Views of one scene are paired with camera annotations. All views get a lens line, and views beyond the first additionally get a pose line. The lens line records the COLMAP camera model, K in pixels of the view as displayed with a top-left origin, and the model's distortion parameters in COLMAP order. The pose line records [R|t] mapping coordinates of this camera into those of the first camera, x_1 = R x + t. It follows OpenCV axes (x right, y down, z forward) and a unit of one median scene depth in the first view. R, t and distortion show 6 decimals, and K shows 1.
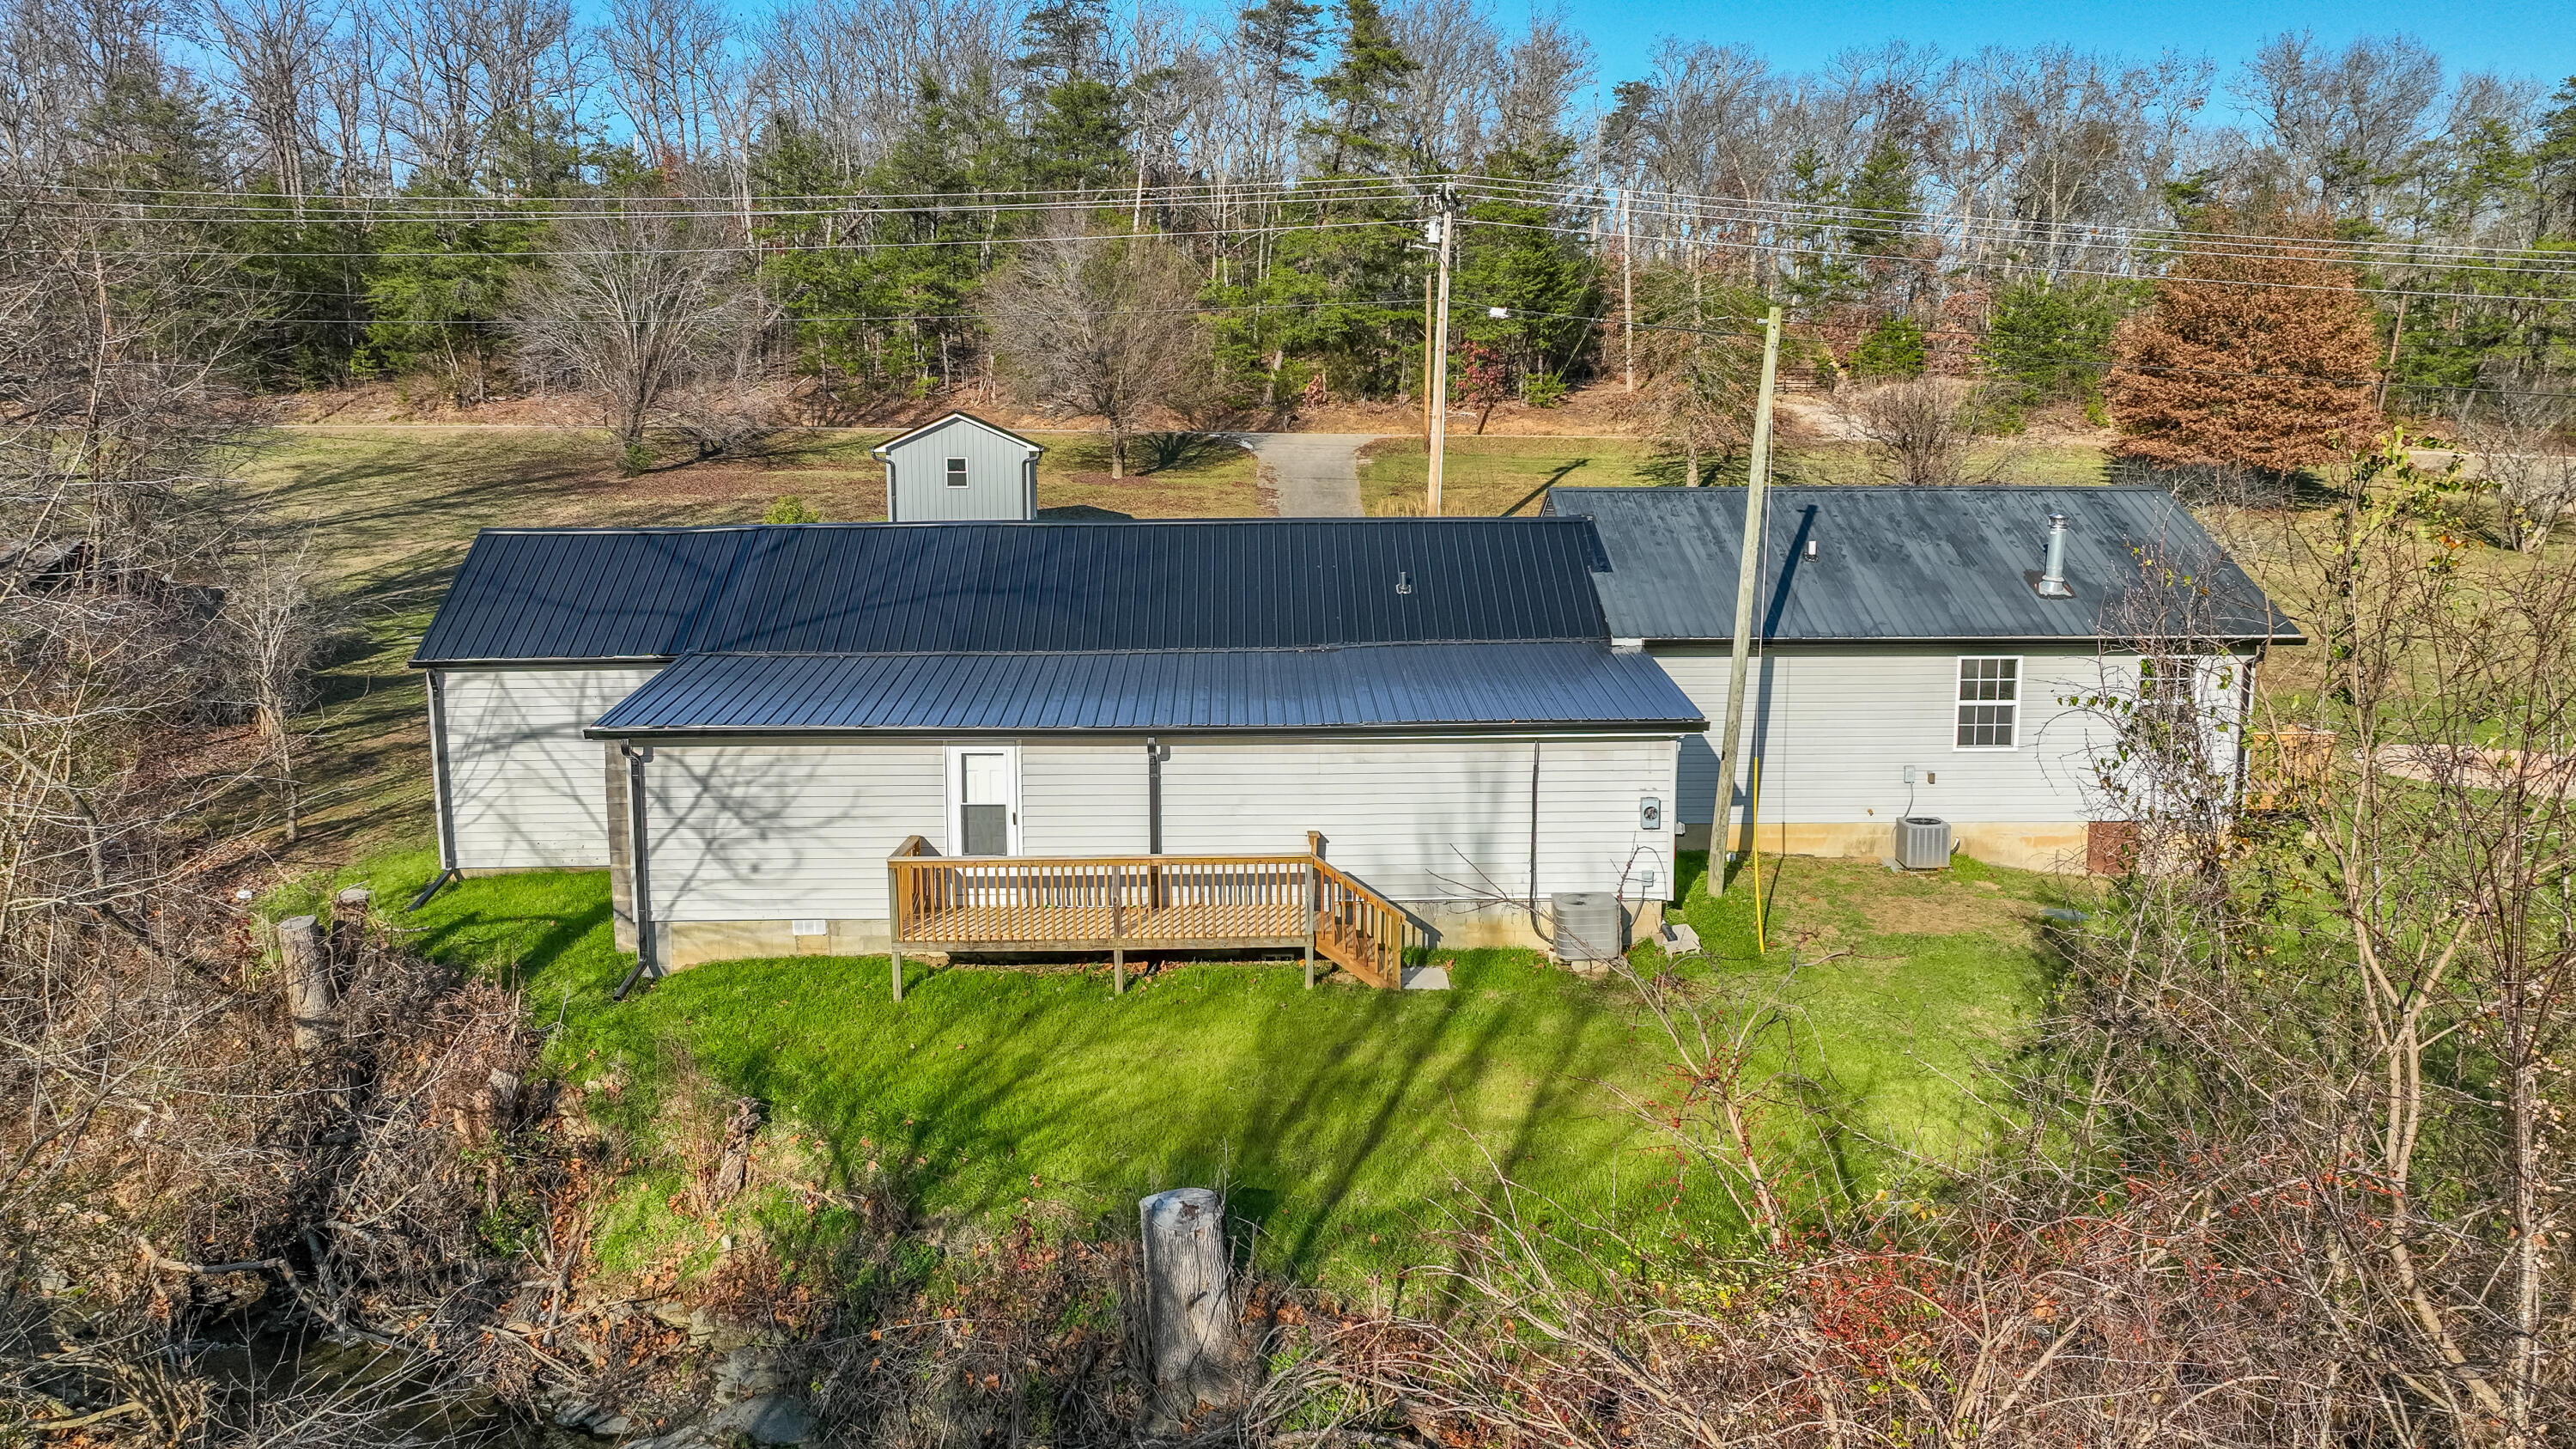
lens RADIAL K [[1791.9, 0, 1288.0], [0, 1791.9, 724.5], [0, 0, 1]] dist [0.000012, 0.000582]
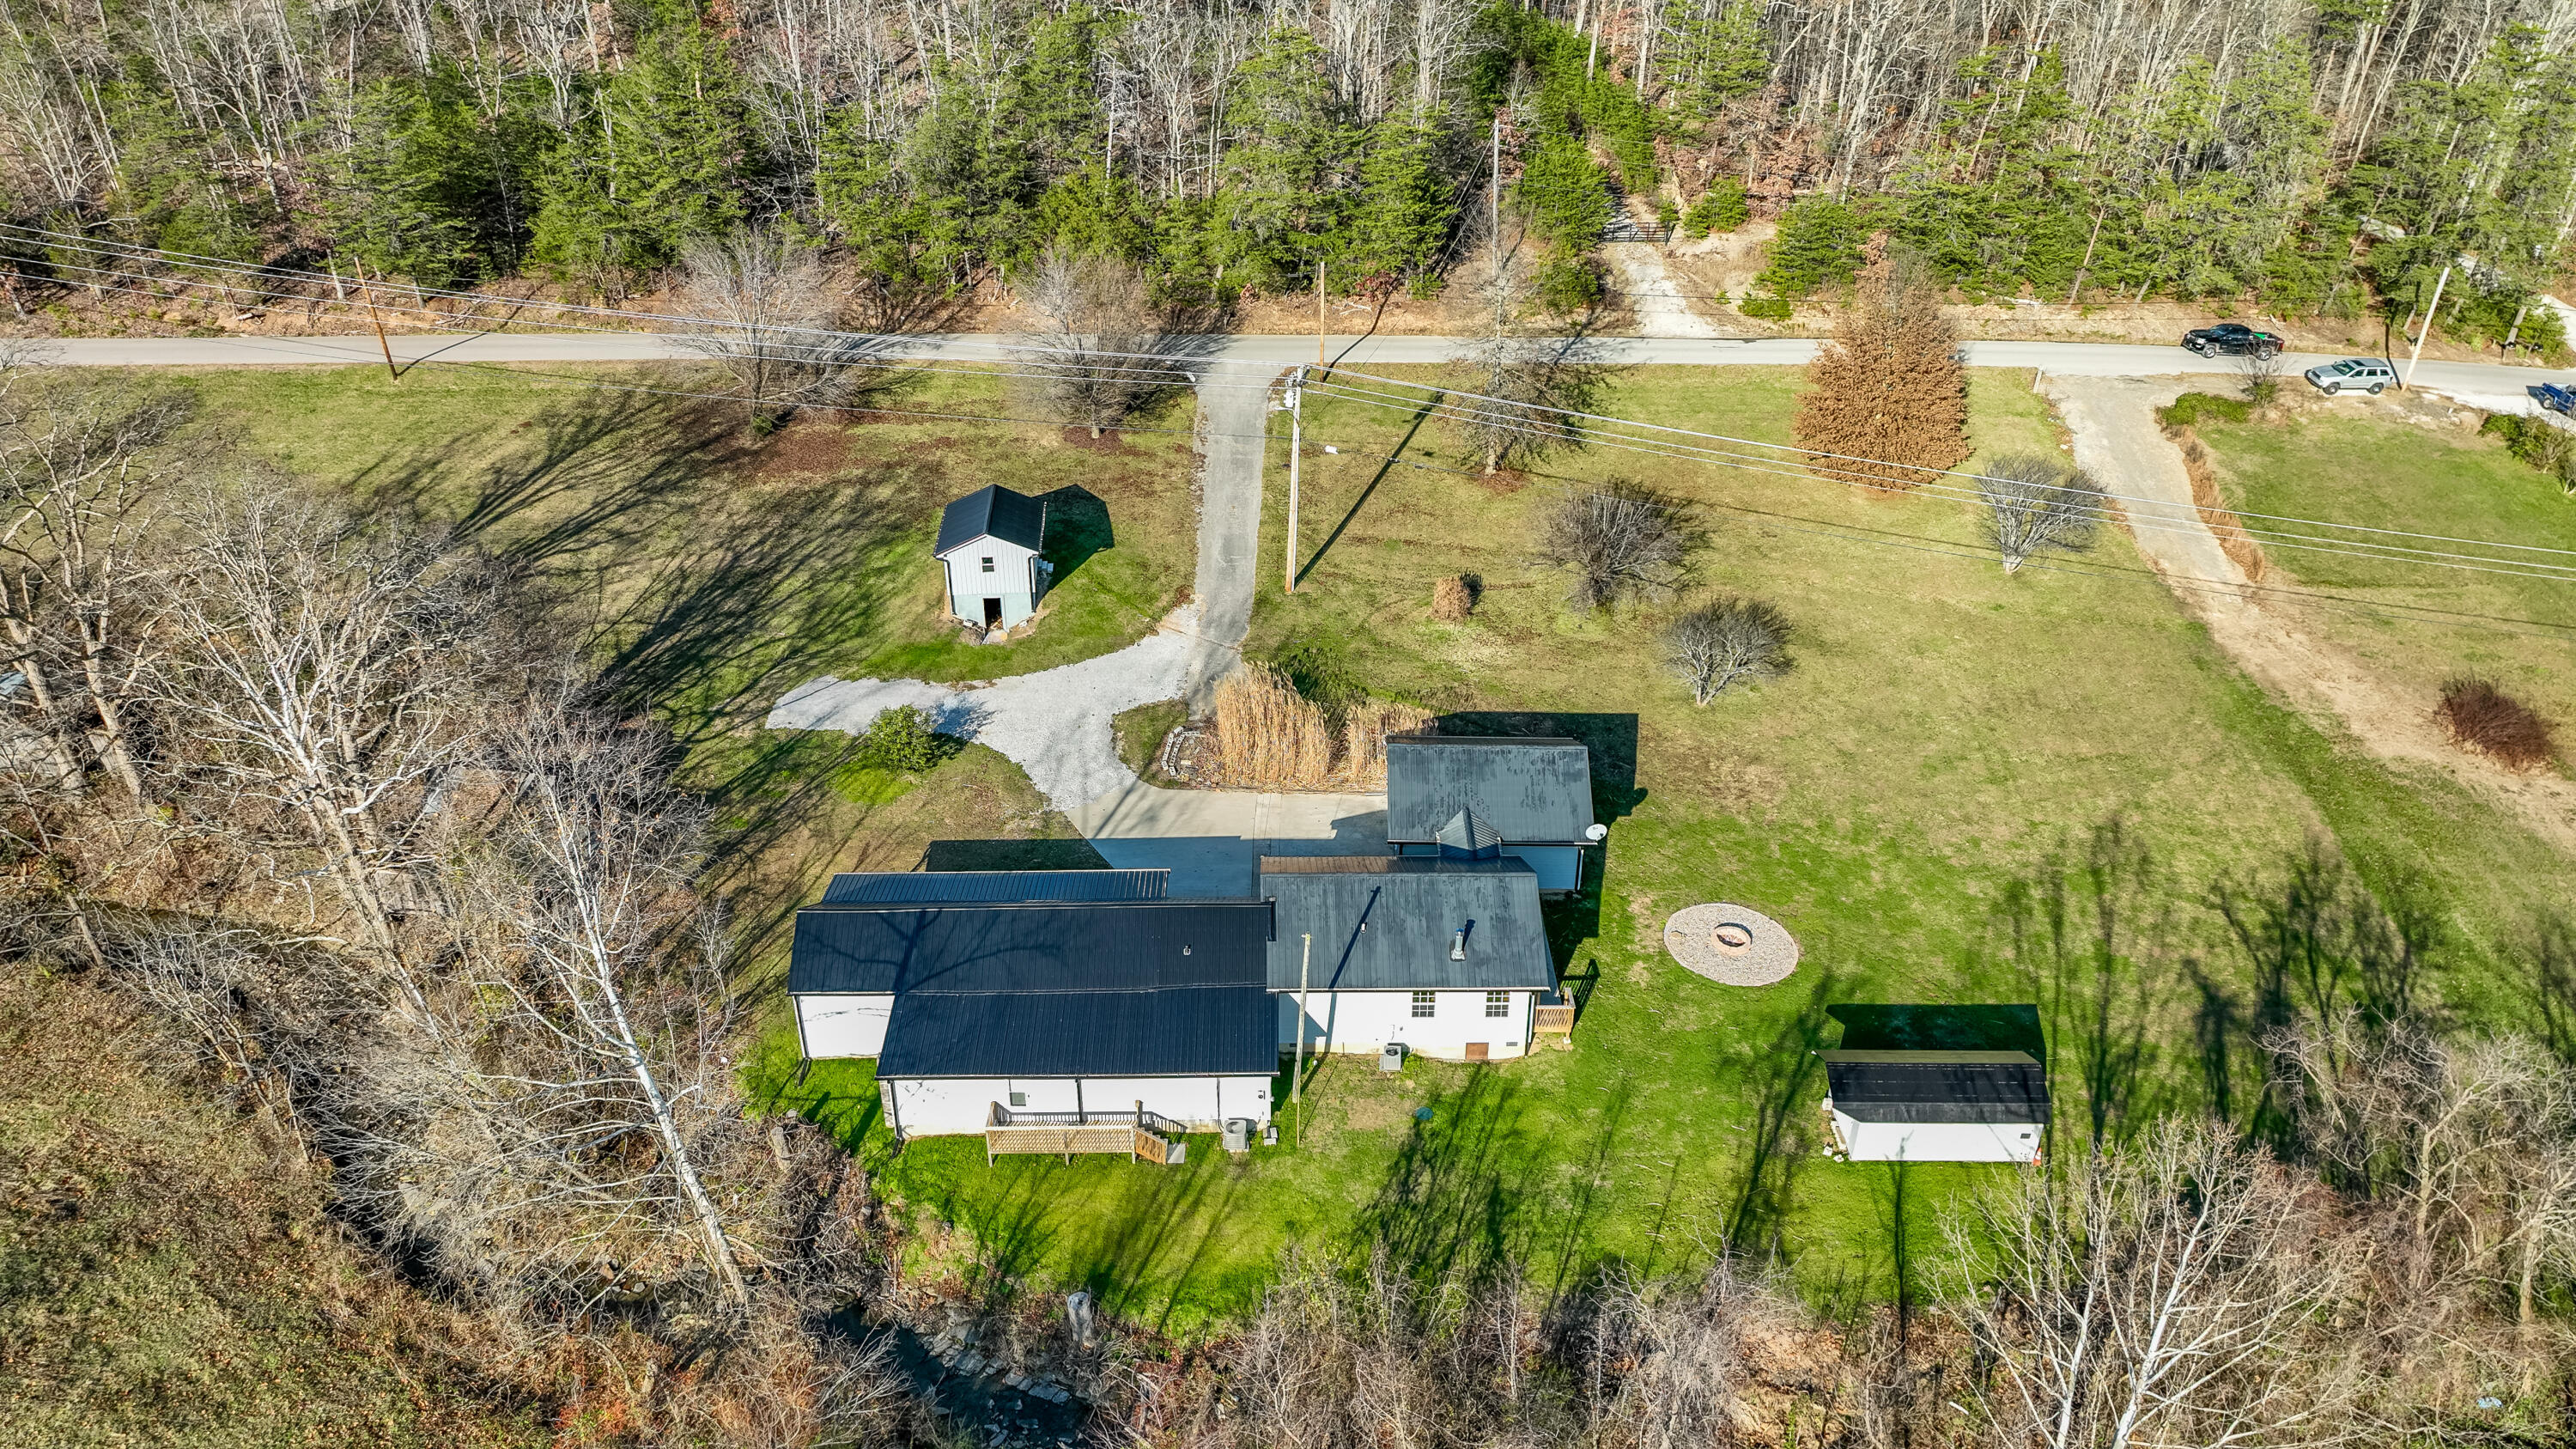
lens RADIAL K [[1791.9, 0, 1288.0], [0, 1791.9, 724.5], [0, 0, 1]] dist [0.000012, 0.000582]
pose [[0.999735, 0.014794, -0.017663, 0.239182], [-0.007454, 0.933066, 0.359628, -1.232203], [0.021801, -0.359401, 0.932929, -1.133163]]
